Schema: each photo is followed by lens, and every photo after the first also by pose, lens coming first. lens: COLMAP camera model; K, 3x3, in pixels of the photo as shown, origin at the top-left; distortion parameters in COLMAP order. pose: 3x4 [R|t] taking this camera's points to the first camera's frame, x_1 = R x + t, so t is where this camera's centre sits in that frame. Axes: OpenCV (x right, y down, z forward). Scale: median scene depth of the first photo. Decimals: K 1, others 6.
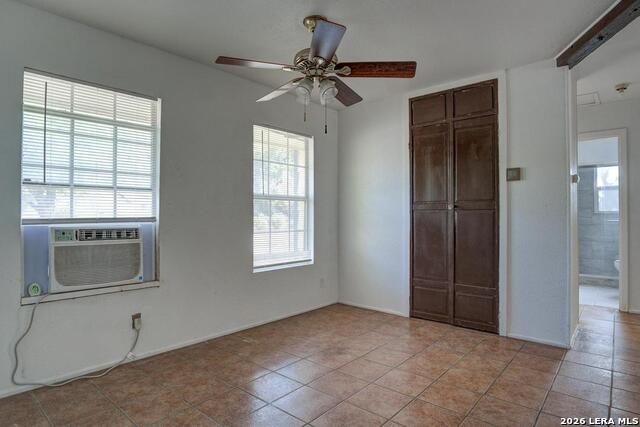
lens RADIAL K [[357.9, 0, 319.8], [0, 357.9, 208.0], [0, 0, 1]] dist [-0.062166, 0.014276]
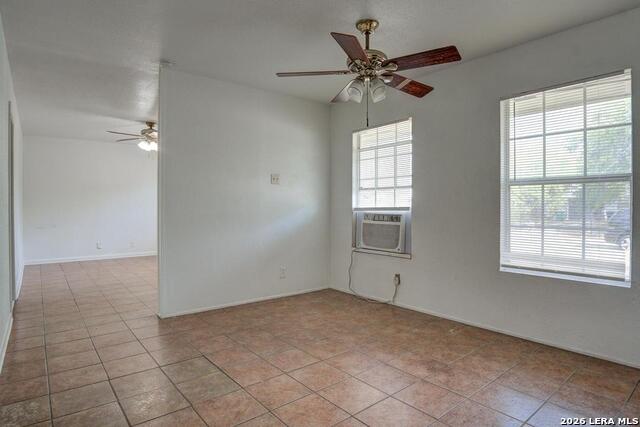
lens RADIAL K [[357.9, 0, 319.8], [0, 357.9, 208.0], [0, 0, 1]] dist [-0.062166, 0.014276]
pose [[-0.169371, 0.004222, -0.985543, 0.969640], [0.022088, 0.999756, 0.000486, 0.022375], [0.985305, -0.021686, -0.169423, 0.934998]]
